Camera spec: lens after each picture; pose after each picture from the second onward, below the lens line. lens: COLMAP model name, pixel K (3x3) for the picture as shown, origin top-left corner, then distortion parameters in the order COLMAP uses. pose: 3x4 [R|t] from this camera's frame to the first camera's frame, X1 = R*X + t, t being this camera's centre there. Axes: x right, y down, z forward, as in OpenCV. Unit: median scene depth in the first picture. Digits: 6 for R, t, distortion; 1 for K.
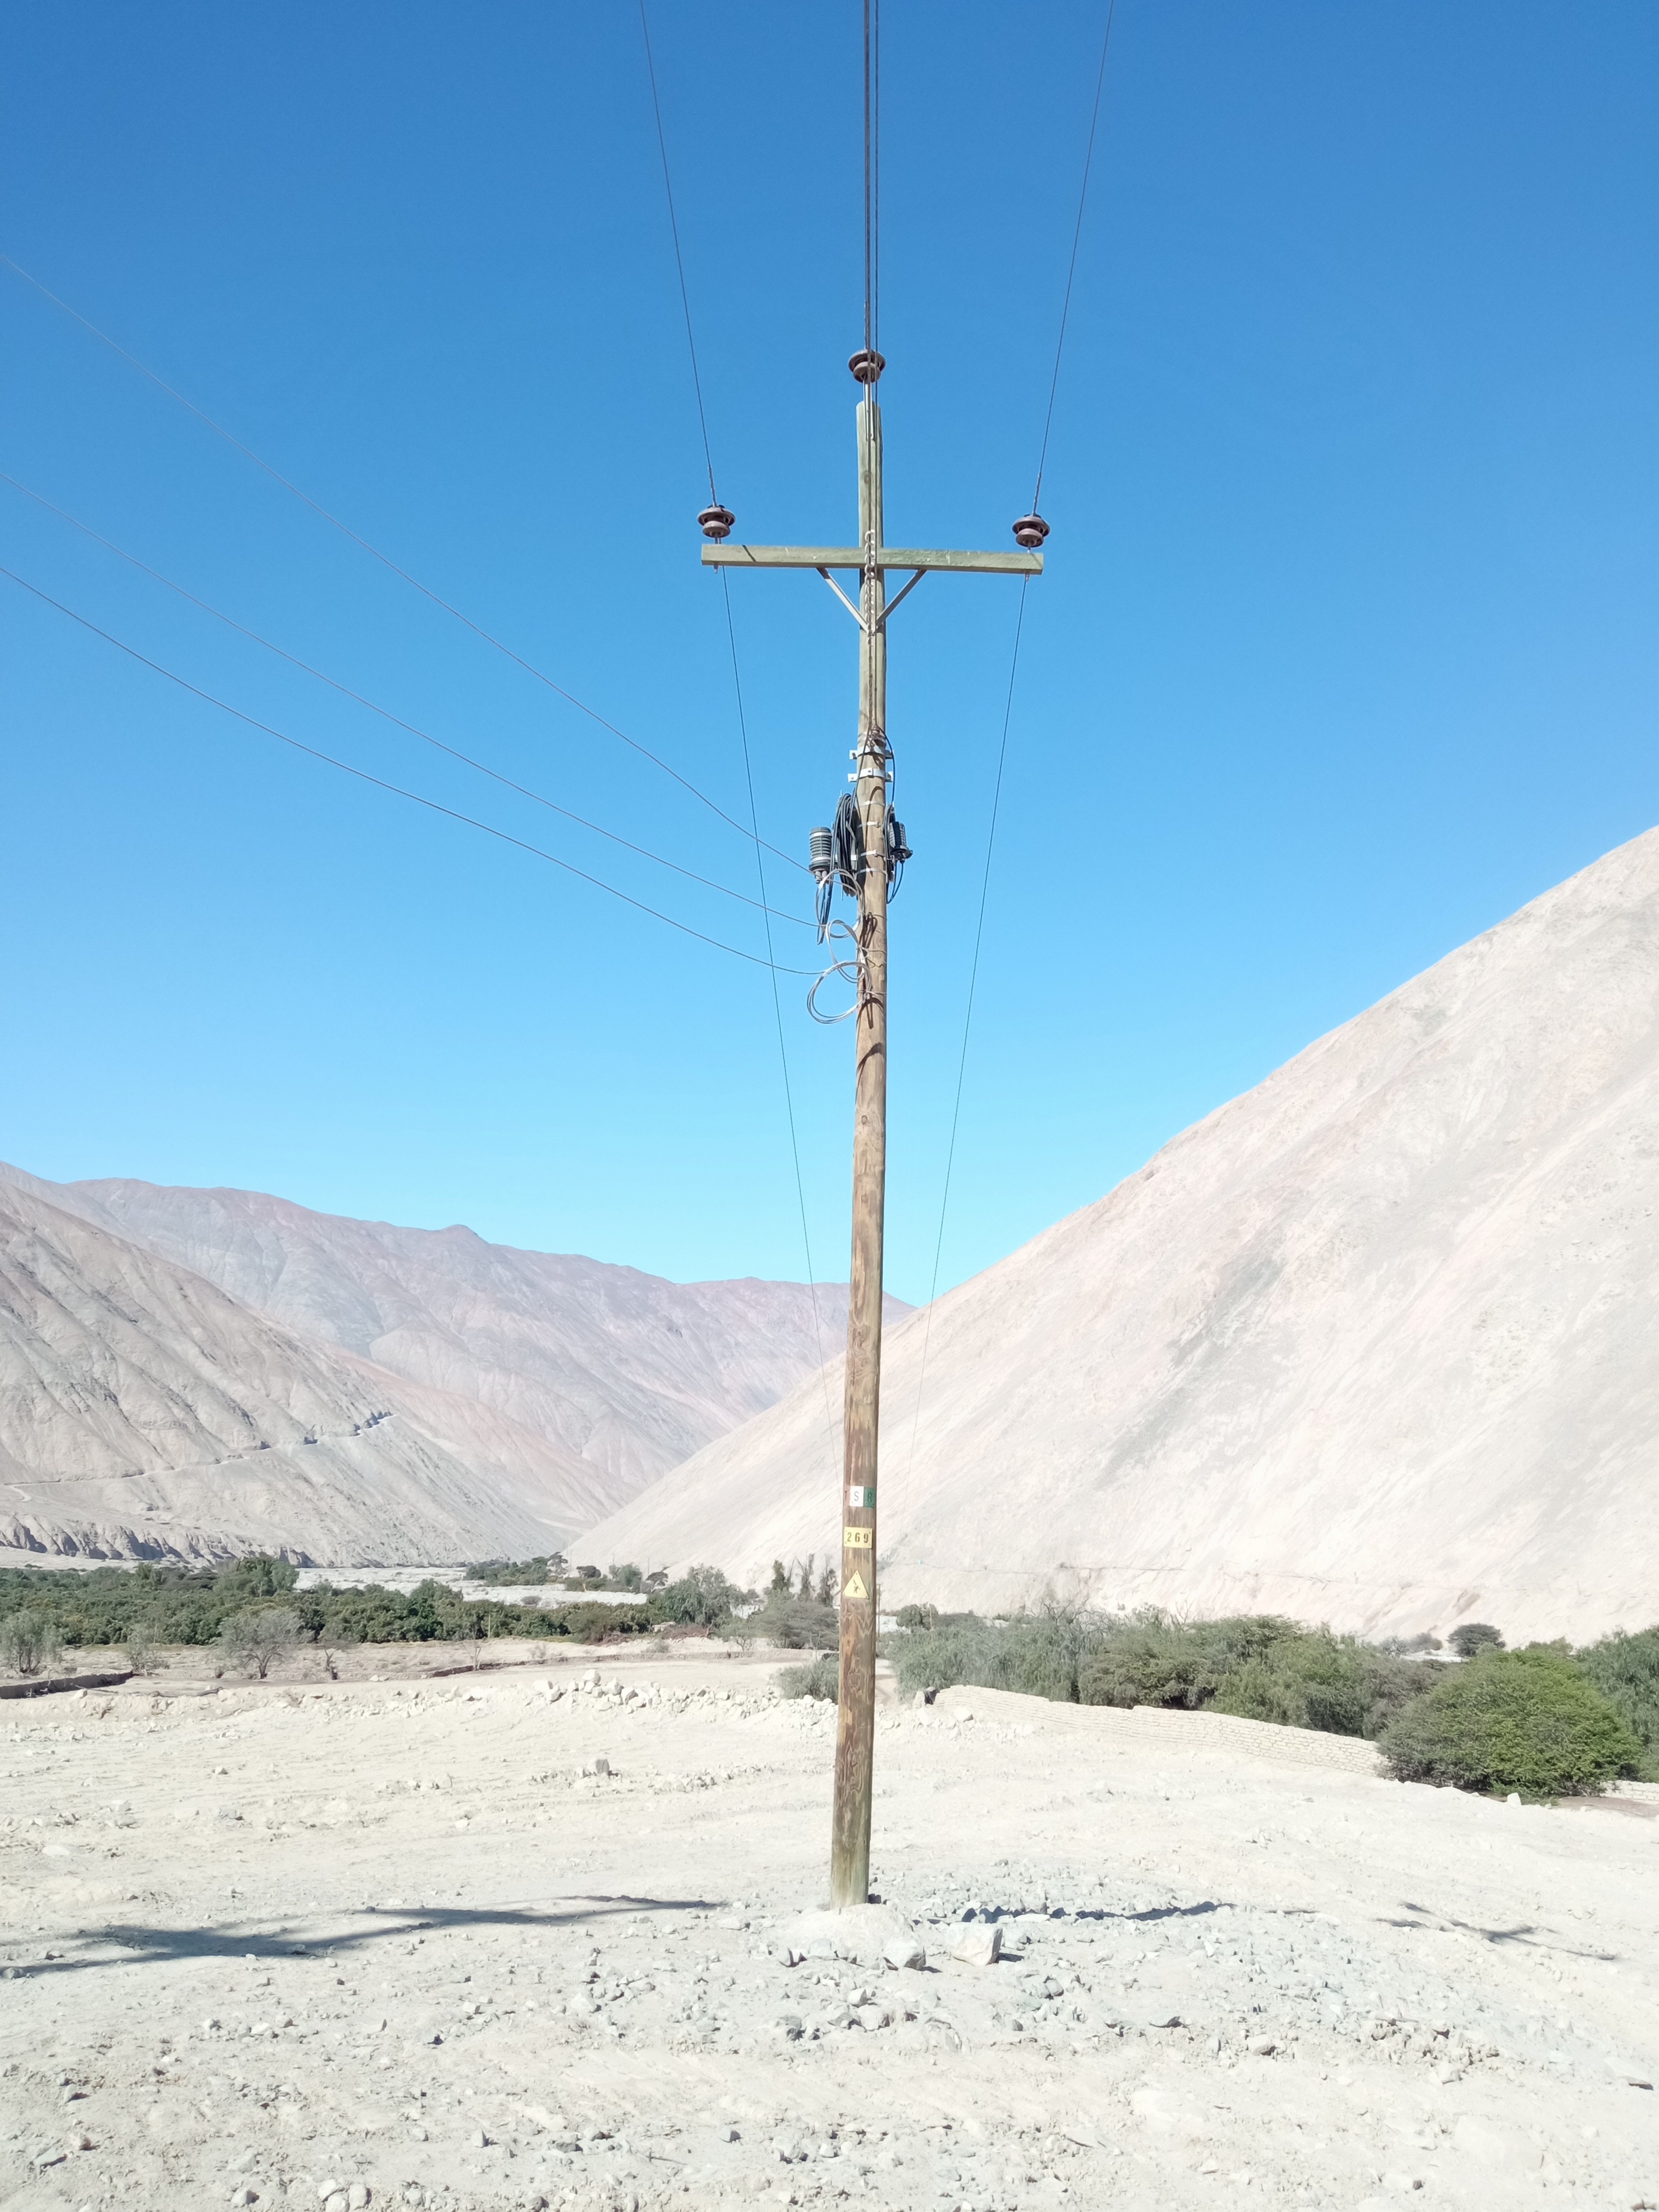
lens RADIAL K [[1762.4, 0, 838.7], [0, 1762.4, 1110.9], [0, 0, 1]] dist [0.147350, -0.273689]
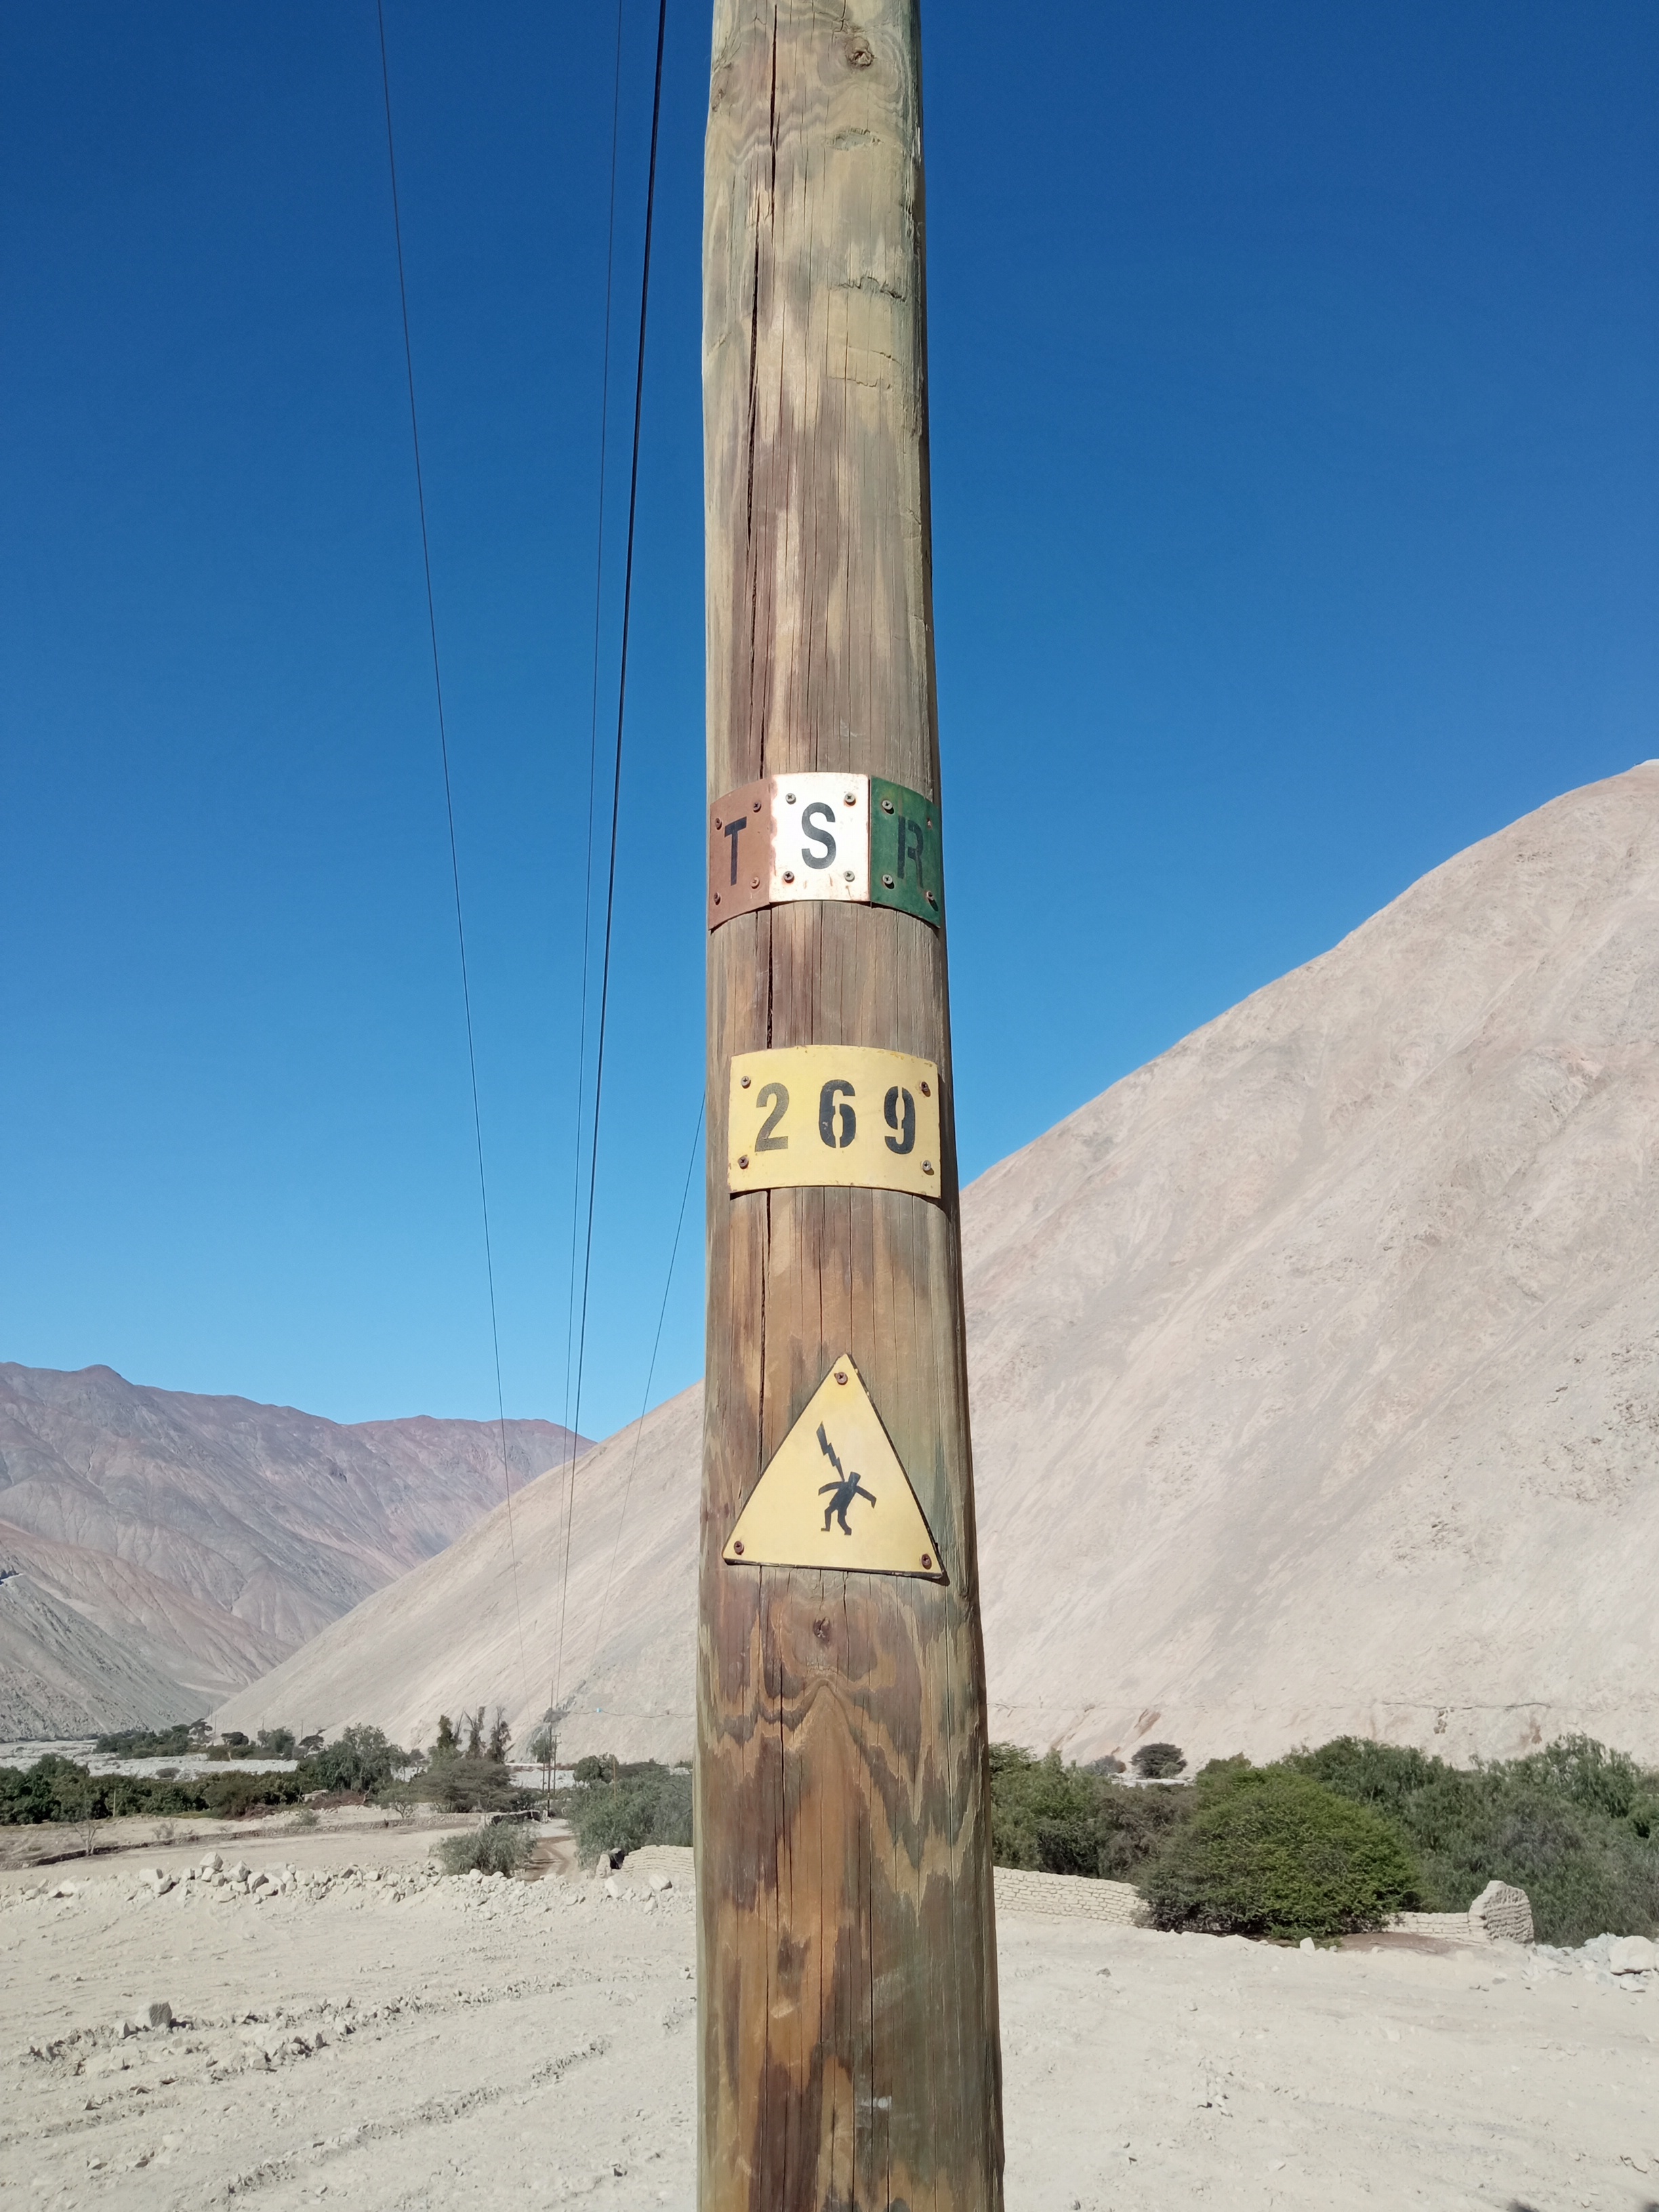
lens RADIAL K [[1765.2, 0, 829.5], [0, 1765.2, 1106.0], [0, 0, 1]] dist [0.138484, -0.278462]
pose [[0.985157, 0.011866, 0.171242, -0.000201], [0.001148, 0.997130, -0.075698, 0.003855], [-0.171649, 0.074771, 0.982317, 0.013534]]
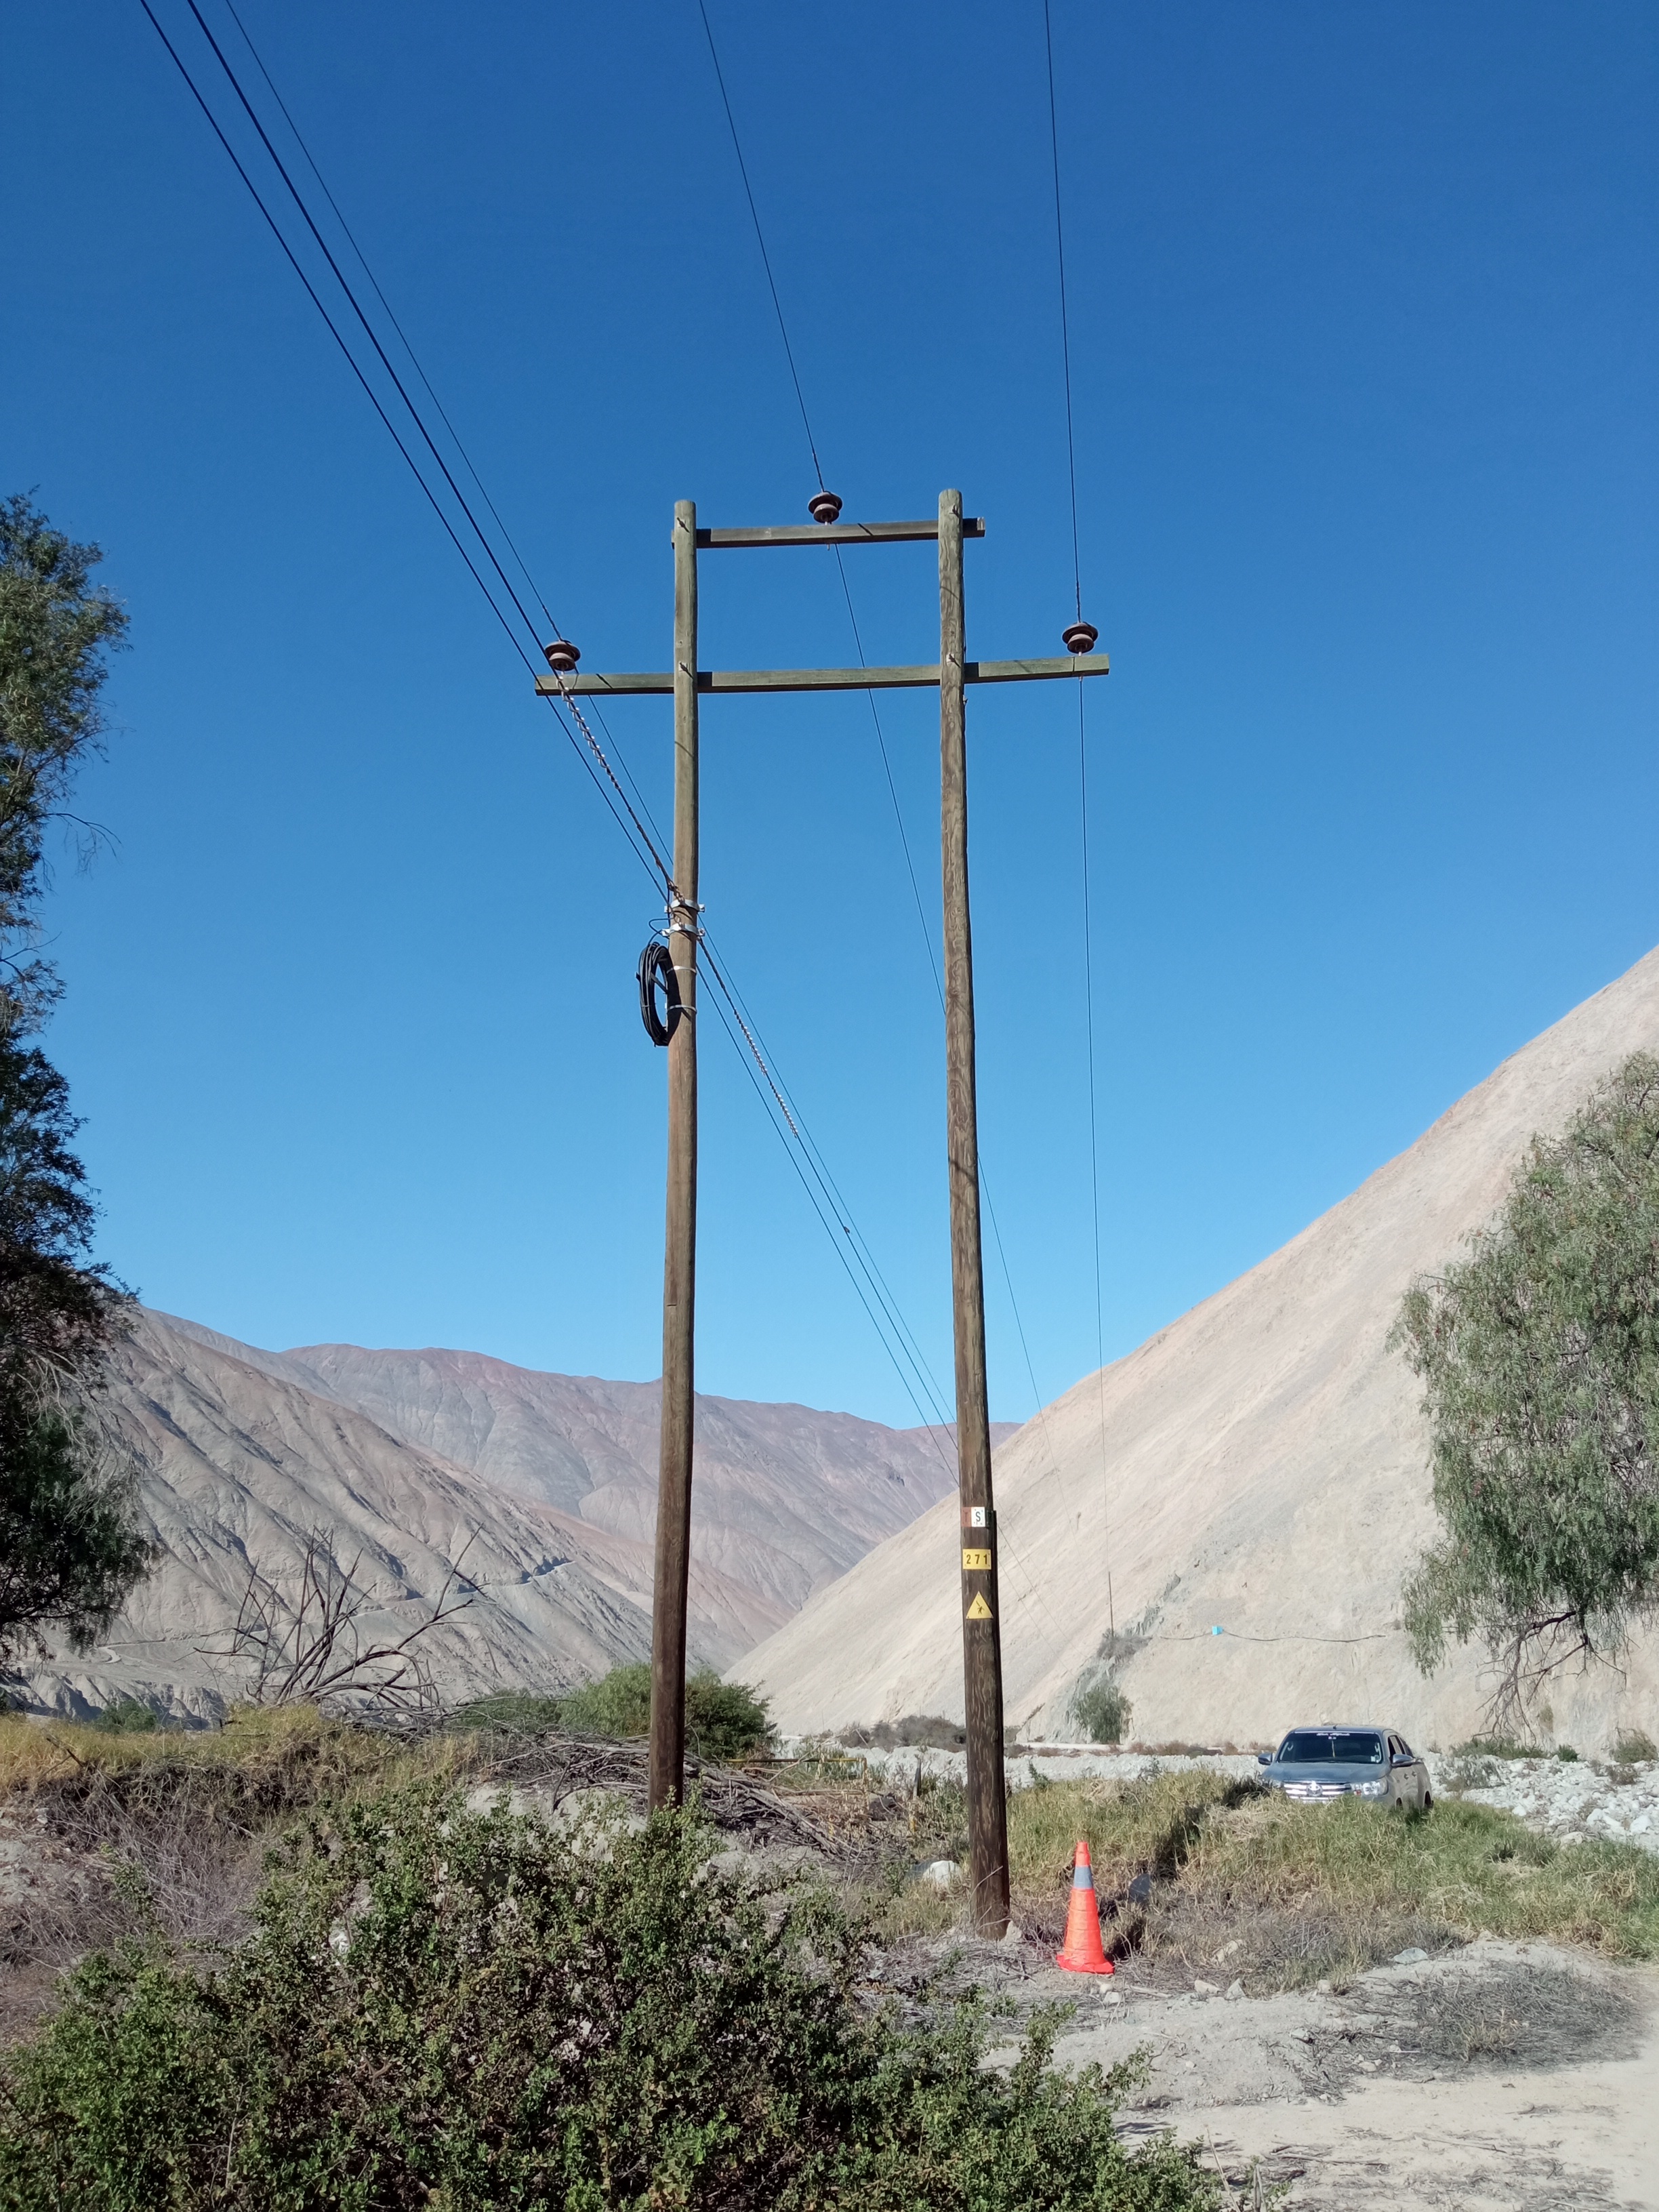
lens RADIAL K [[1762.4, 0, 838.7], [0, 1762.4, 1110.9], [0, 0, 1]] dist [0.147350, -0.273689]
pose [[0.990909, -0.067145, -0.116580, 0.013103], [0.056860, 0.994370, -0.089415, 0.148241], [0.121928, 0.081973, 0.989148, 0.503745]]
